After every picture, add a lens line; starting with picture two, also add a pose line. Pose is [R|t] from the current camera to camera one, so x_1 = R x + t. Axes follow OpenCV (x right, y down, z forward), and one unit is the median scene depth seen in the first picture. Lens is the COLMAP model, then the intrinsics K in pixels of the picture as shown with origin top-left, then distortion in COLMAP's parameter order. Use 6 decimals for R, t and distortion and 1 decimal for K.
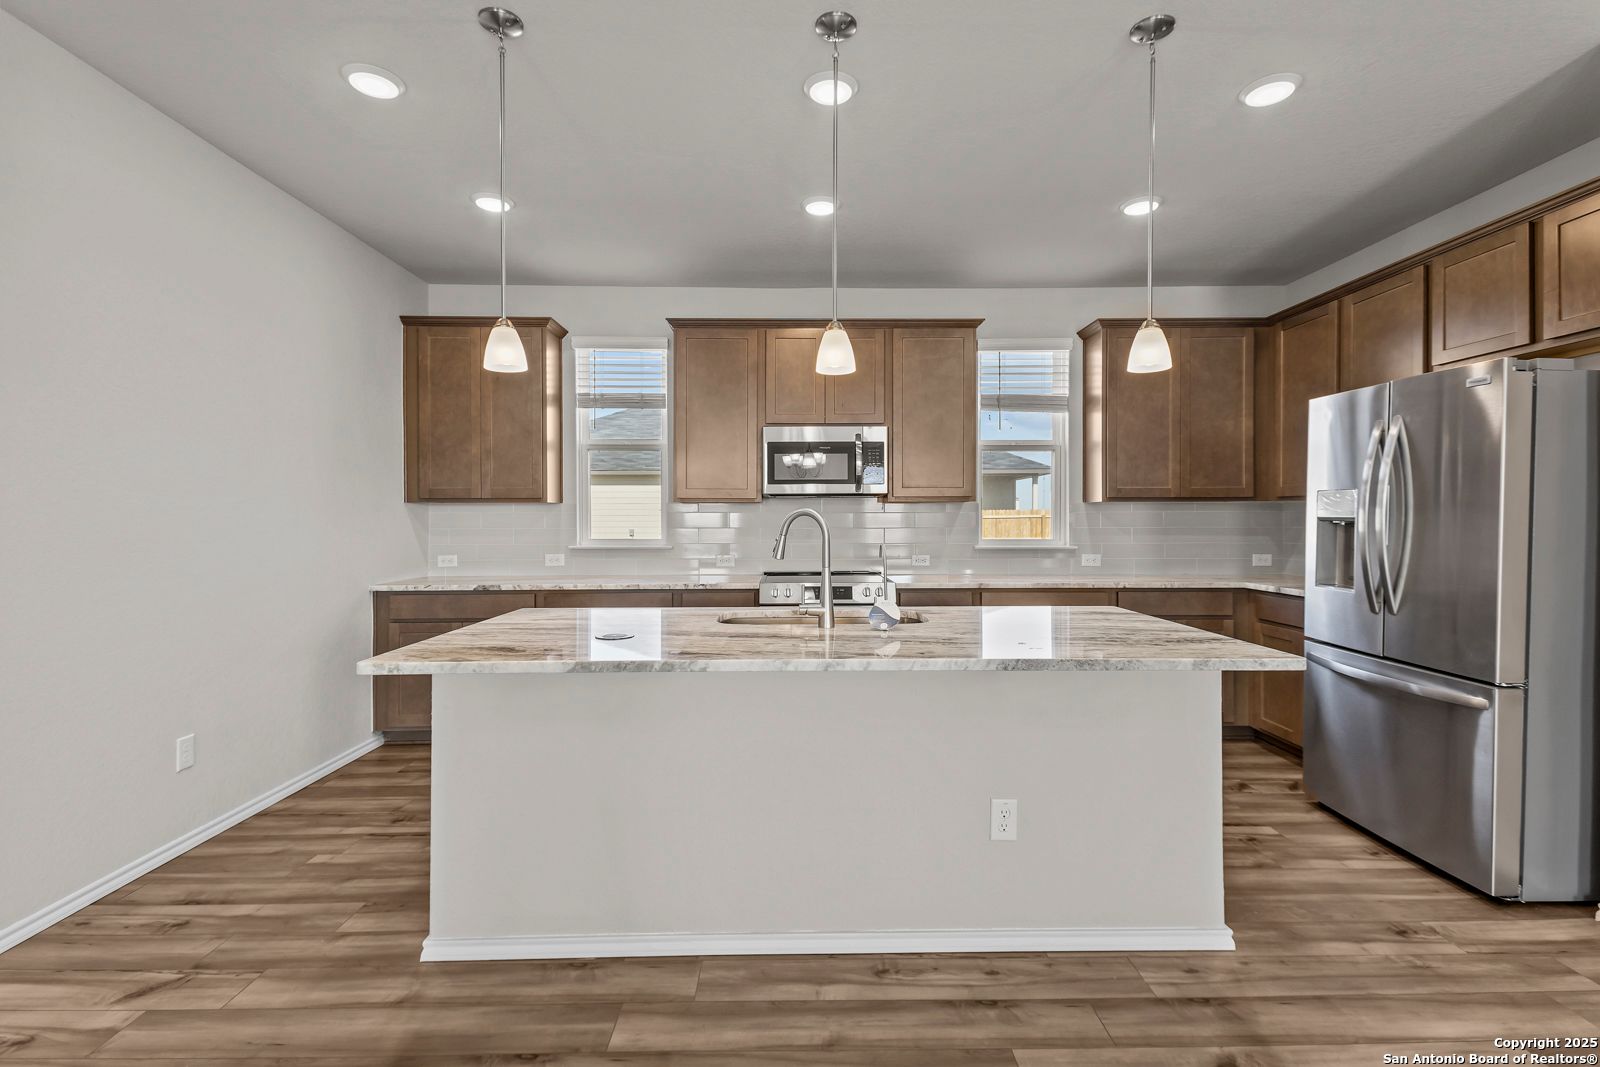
lens RADIAL K [[745.8, 0, 809.1], [0, 745.8, 519.8], [0, 0, 1]] dist [0.035504, -0.000393]
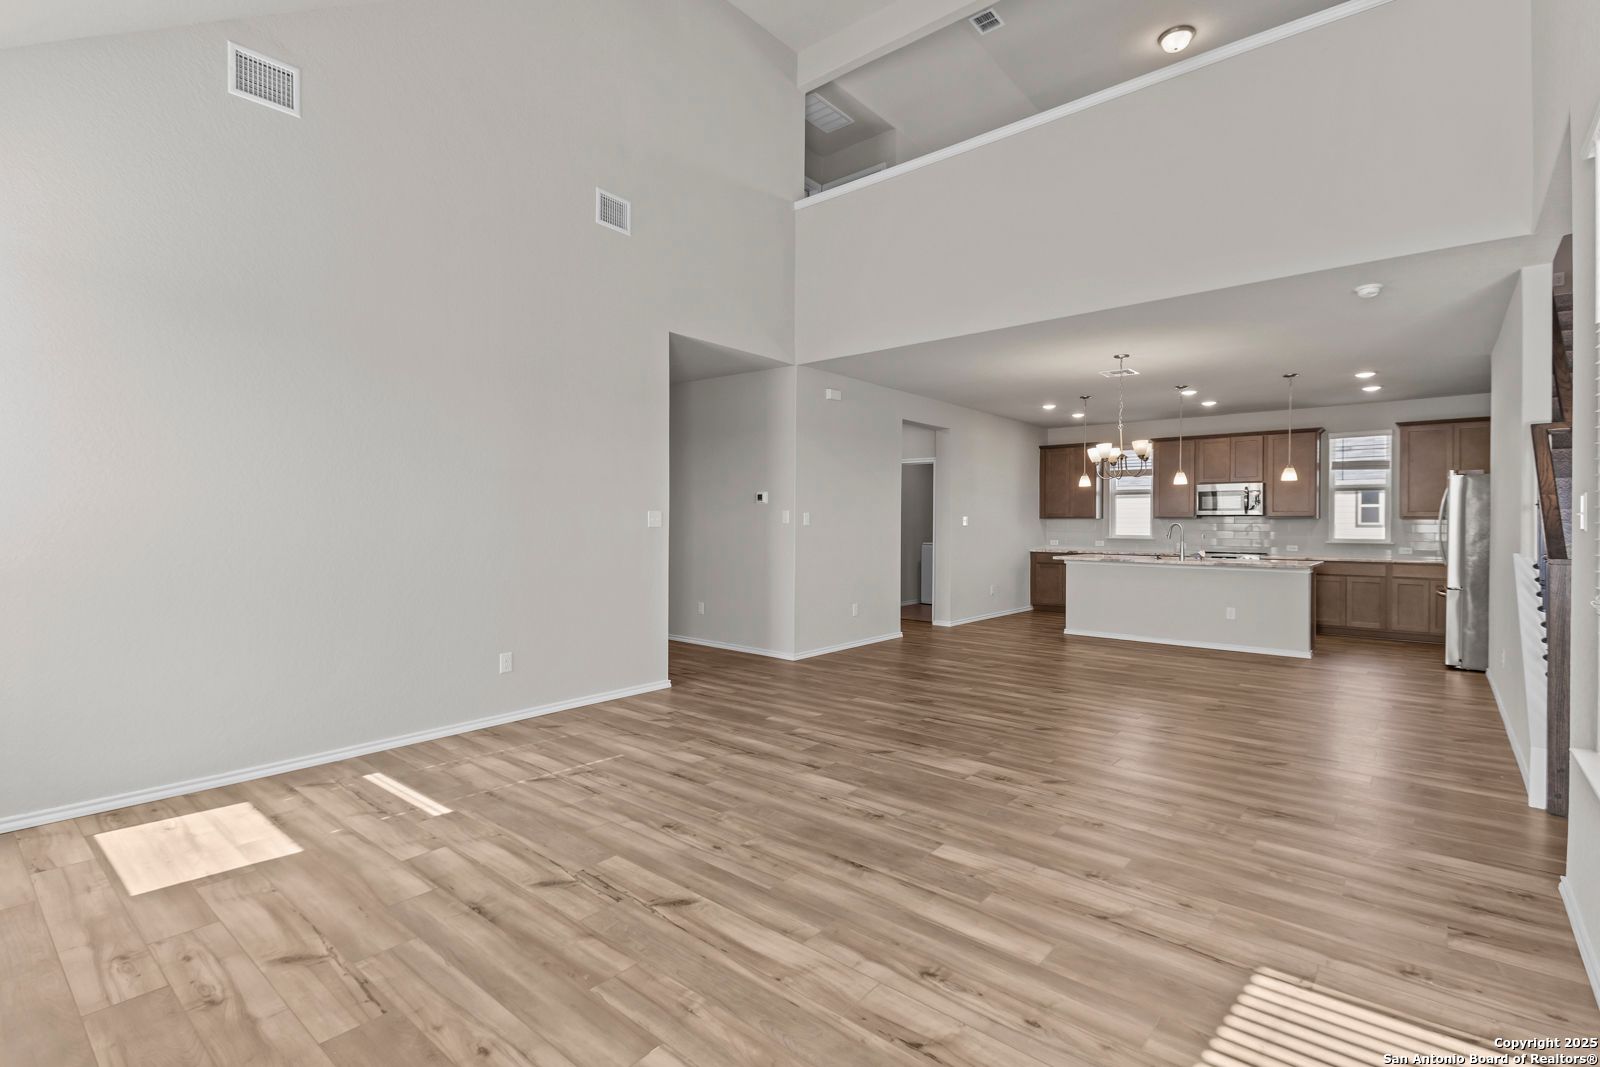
lens RADIAL K [[745.8, 0, 809.1], [0, 745.8, 519.8], [0, 0, 1]] dist [0.035504, -0.000393]
pose [[0.763148, 0.003636, -0.646213, 0.496601], [-0.008971, 0.999947, -0.004967, 0.000853], [0.646161, 0.009588, 0.763141, -1.416238]]
